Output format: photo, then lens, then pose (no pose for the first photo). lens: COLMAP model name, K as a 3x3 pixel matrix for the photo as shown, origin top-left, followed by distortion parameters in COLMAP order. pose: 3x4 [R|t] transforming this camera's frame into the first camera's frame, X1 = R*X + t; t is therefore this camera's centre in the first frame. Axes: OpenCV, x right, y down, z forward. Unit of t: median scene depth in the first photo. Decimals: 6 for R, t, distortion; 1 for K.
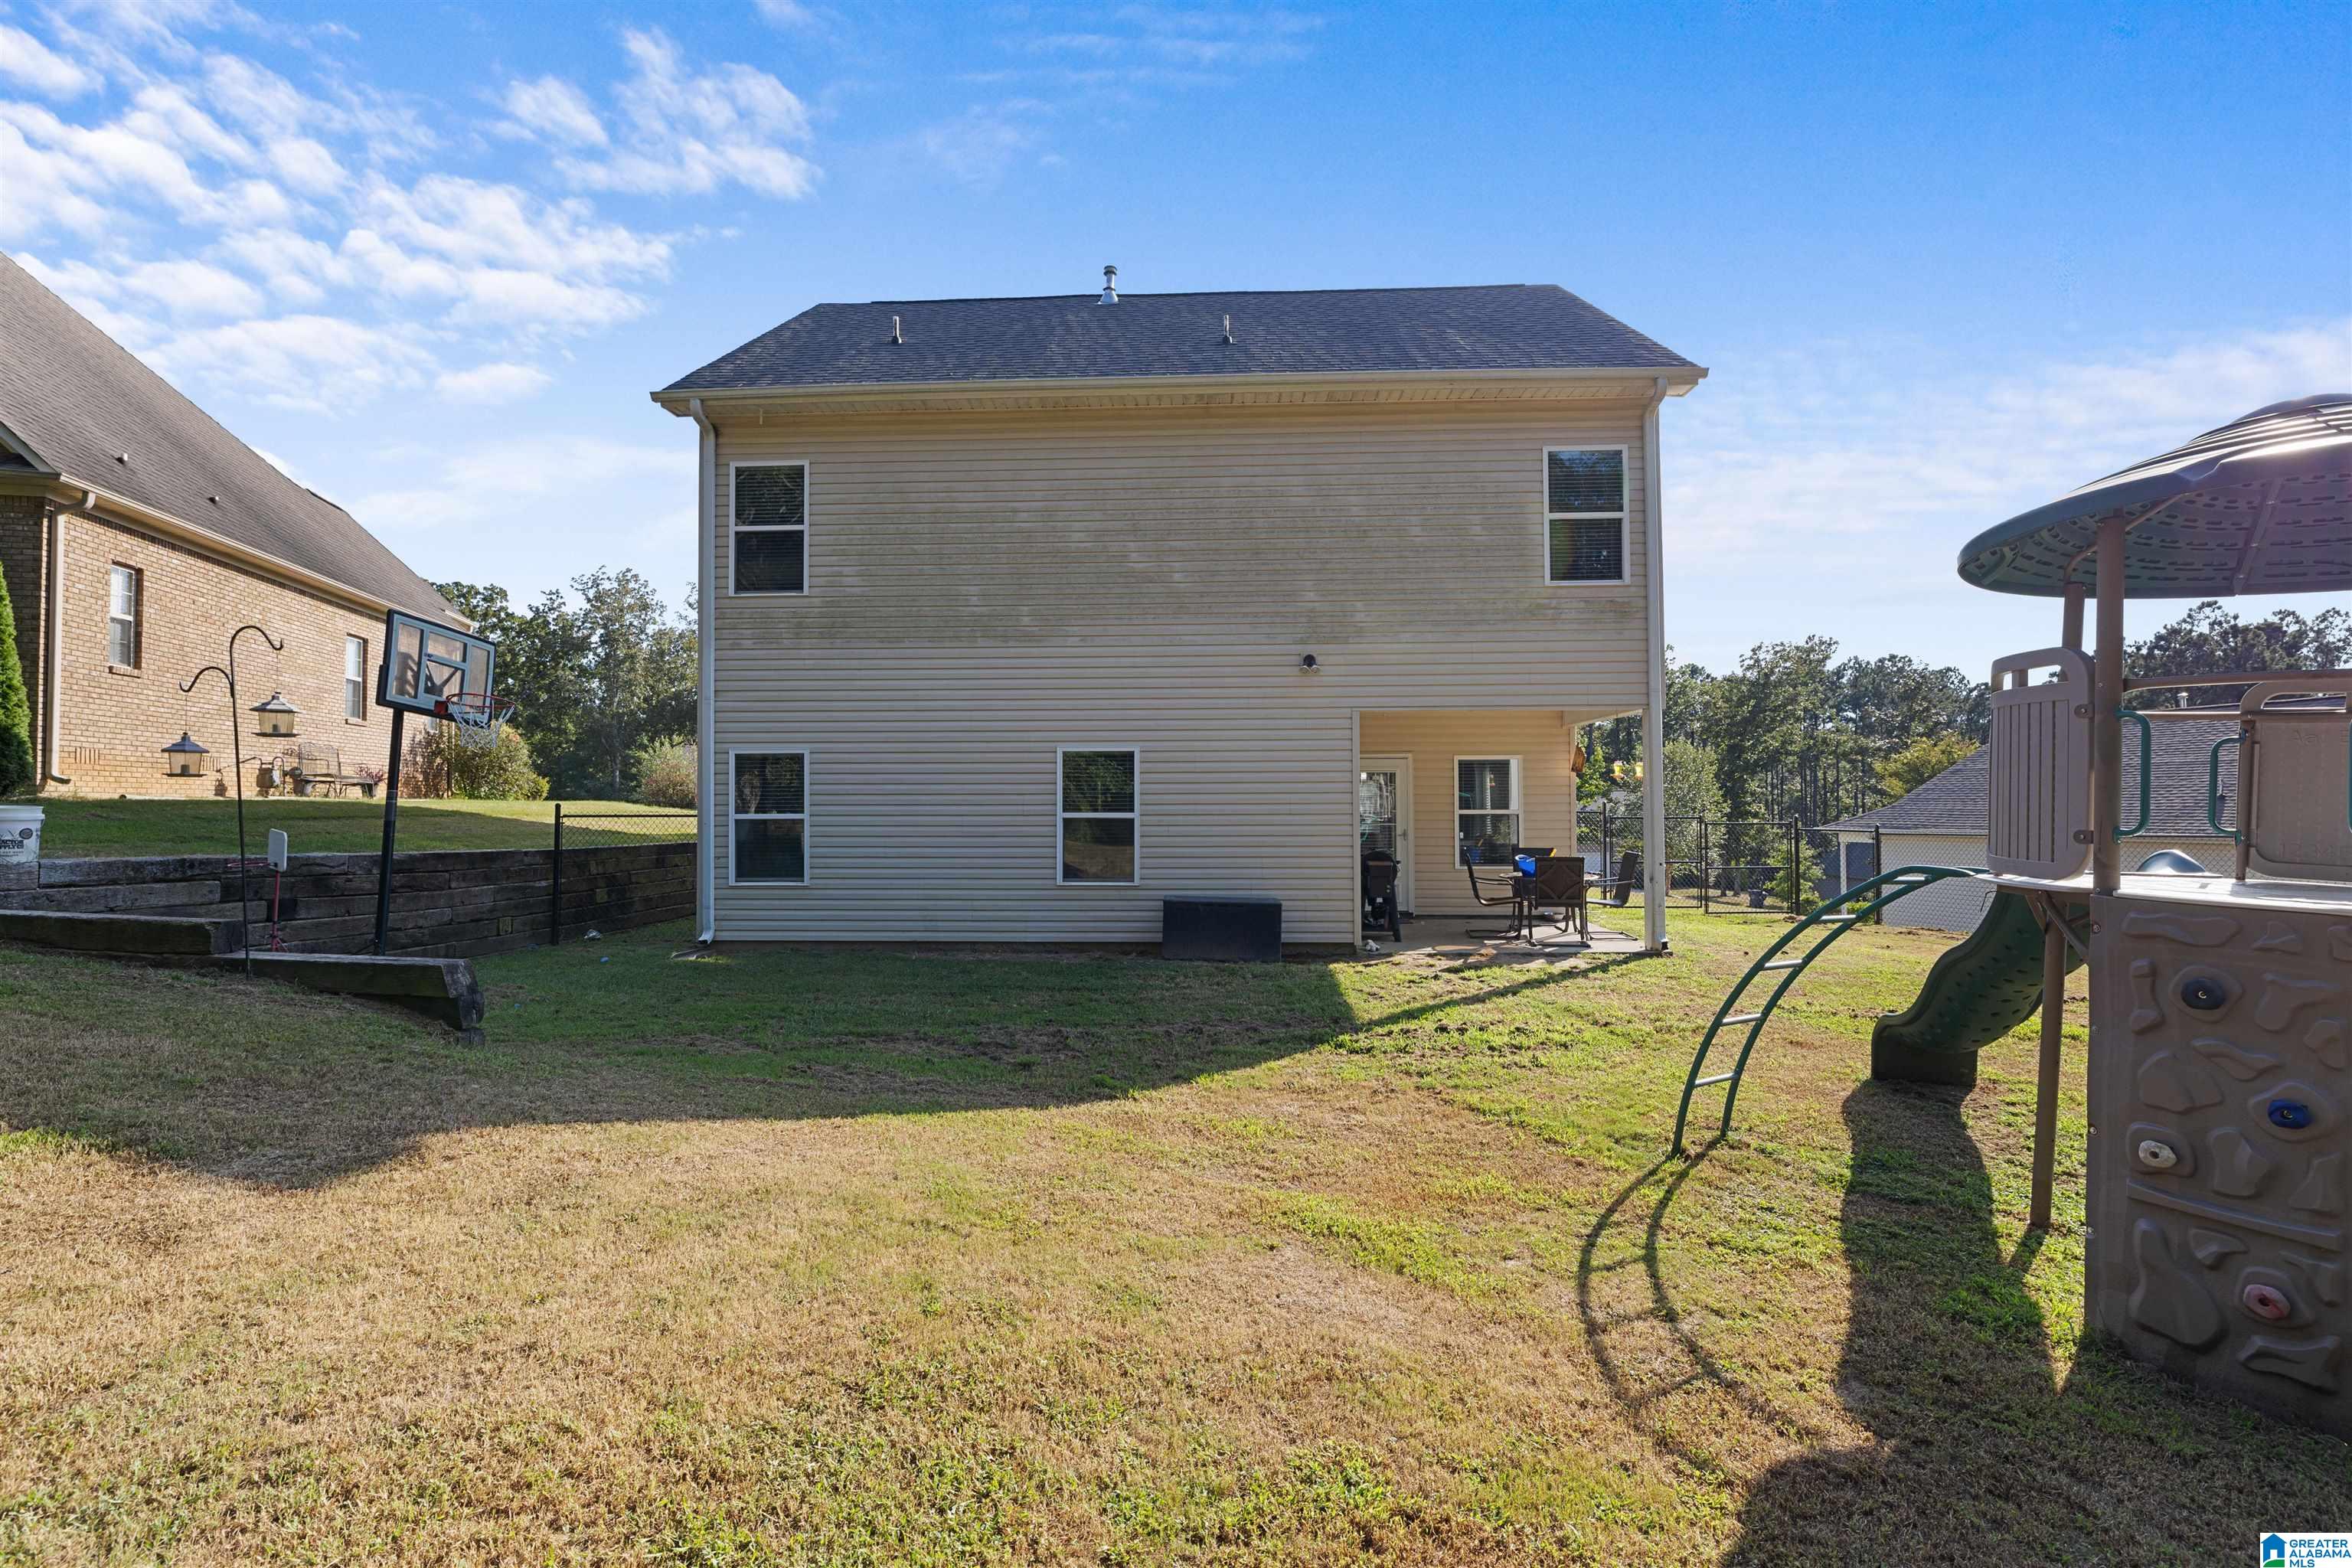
lens RADIAL K [[1147.6, 0, 1176.0], [0, 1147.6, 784.0], [0, 0, 1]] dist [-0.009585, 0.000321]
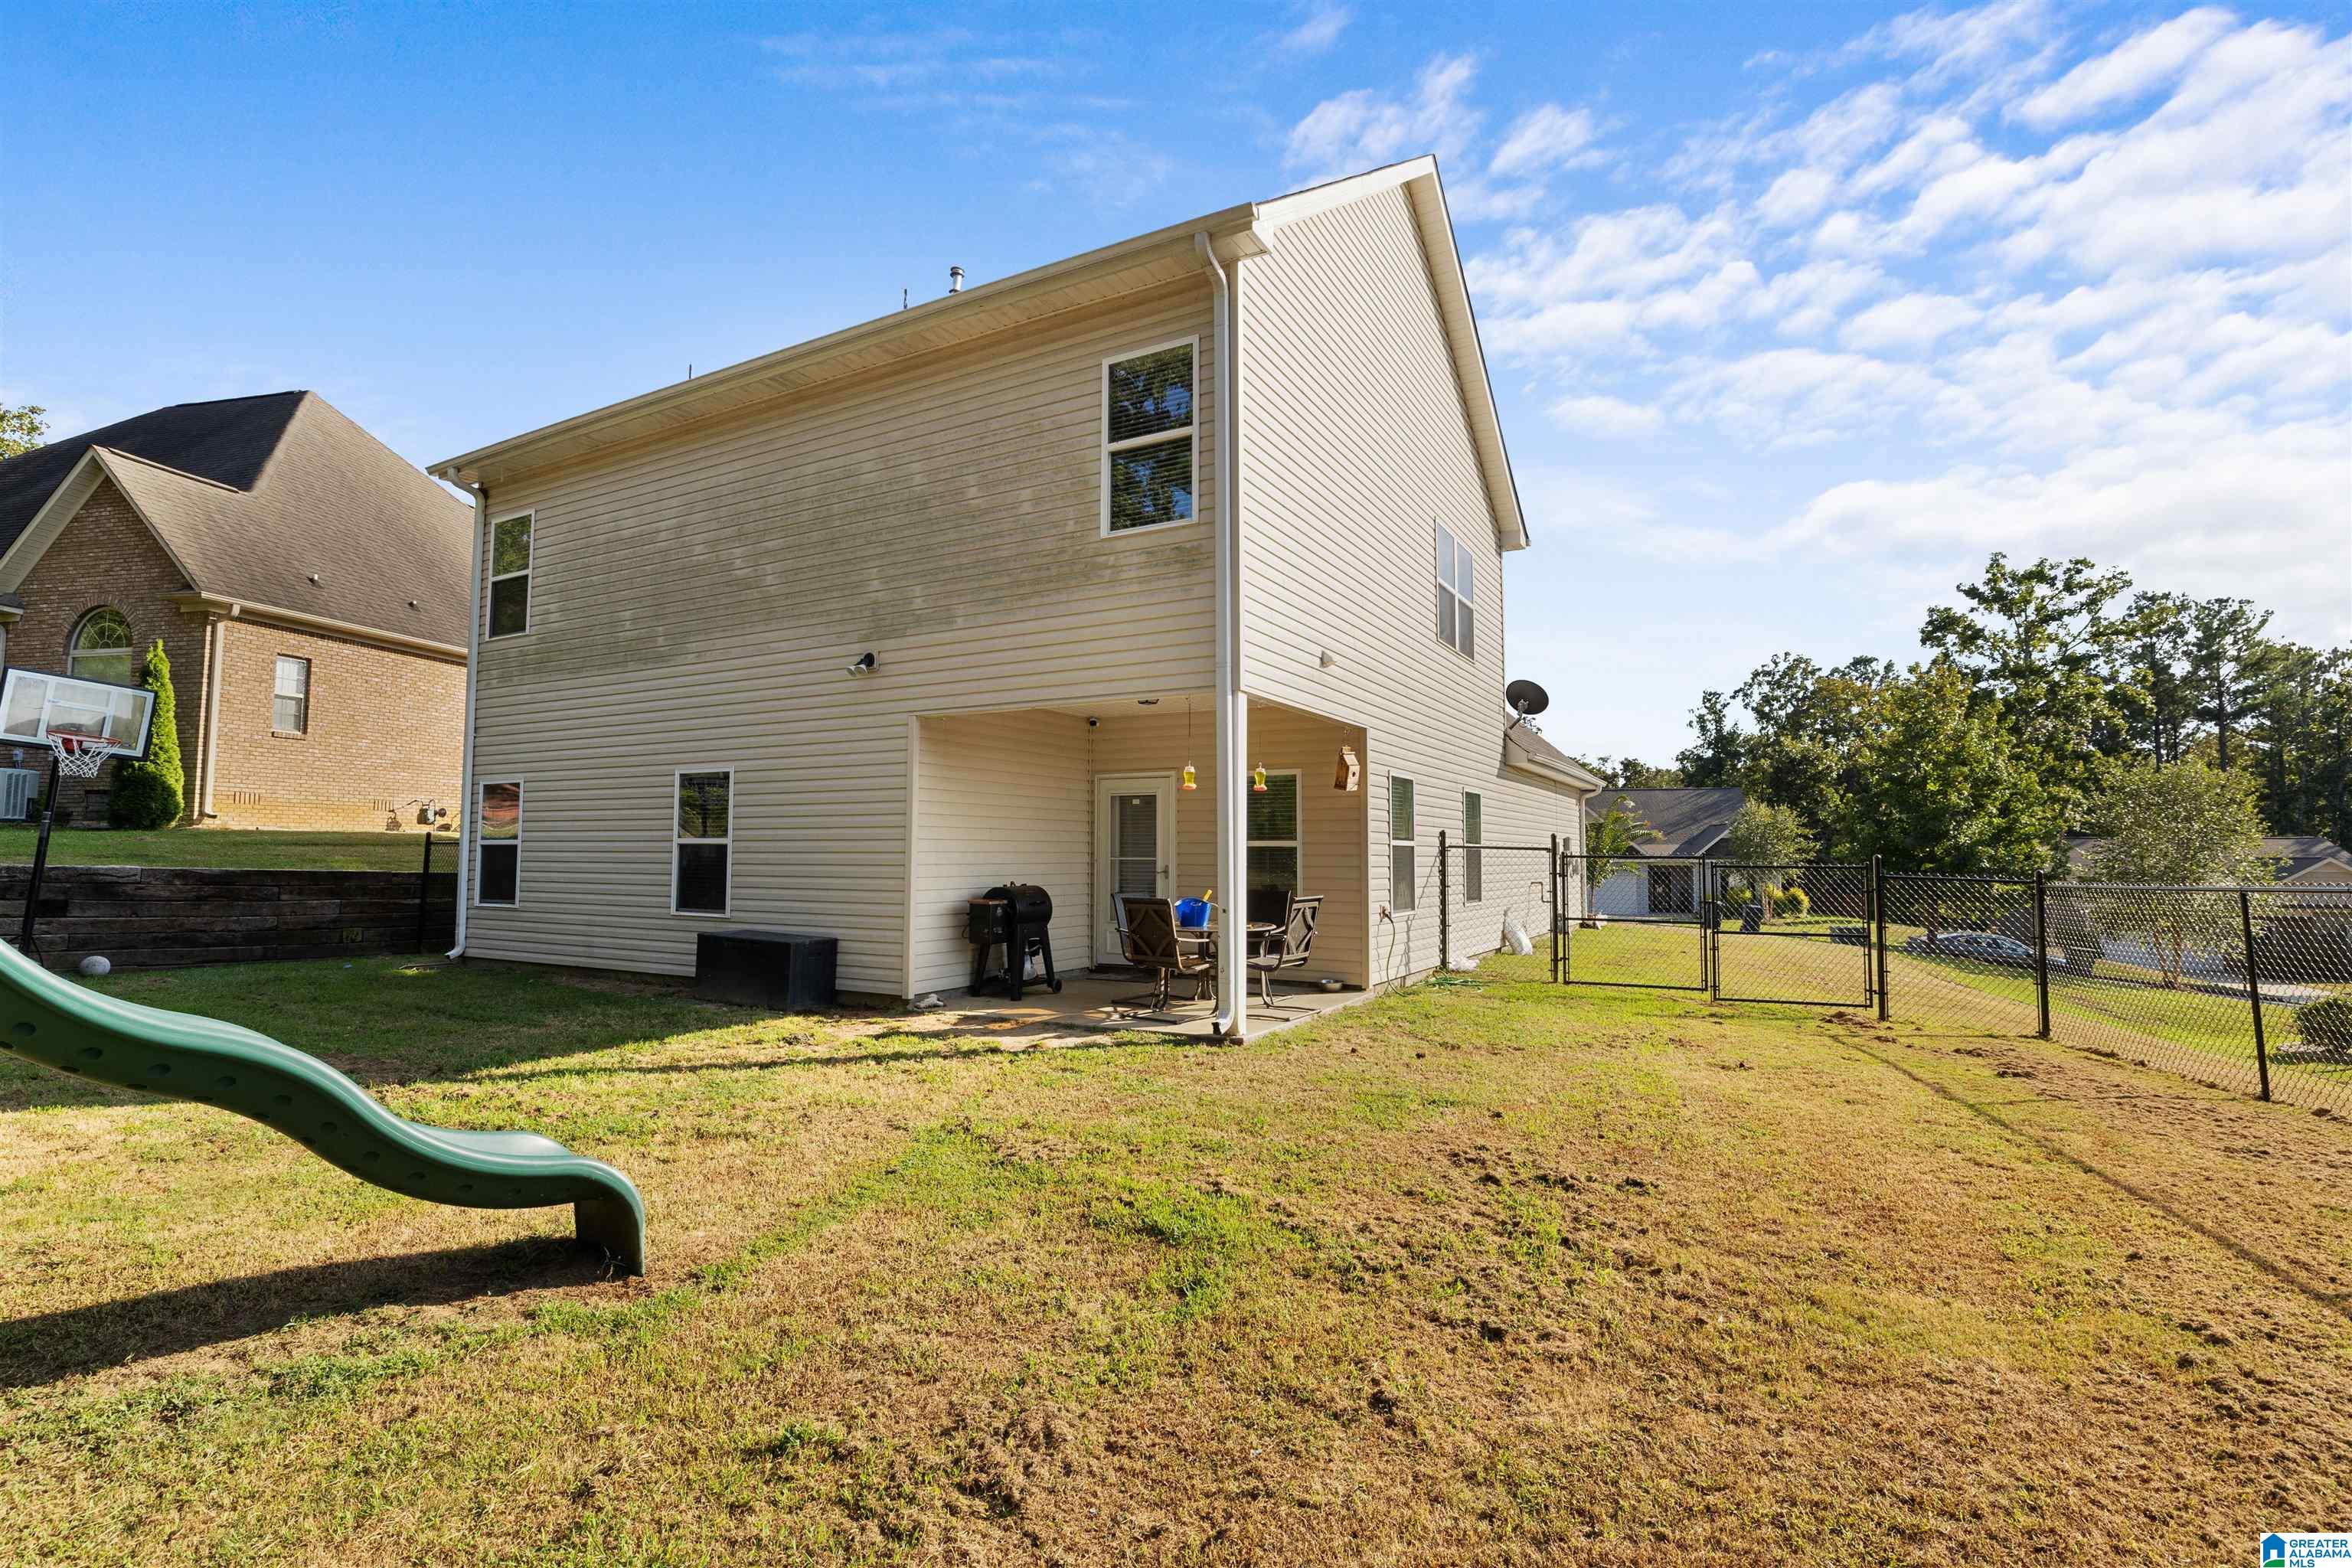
lens RADIAL K [[1147.6, 0, 1176.0], [0, 1147.6, 784.0], [0, 0, 1]] dist [-0.009585, 0.000321]
pose [[0.882027, -0.022822, -0.470646, 0.710173], [0.001677, 0.998972, -0.045298, 0.023451], [0.471196, 0.039165, 0.881158, 0.355039]]
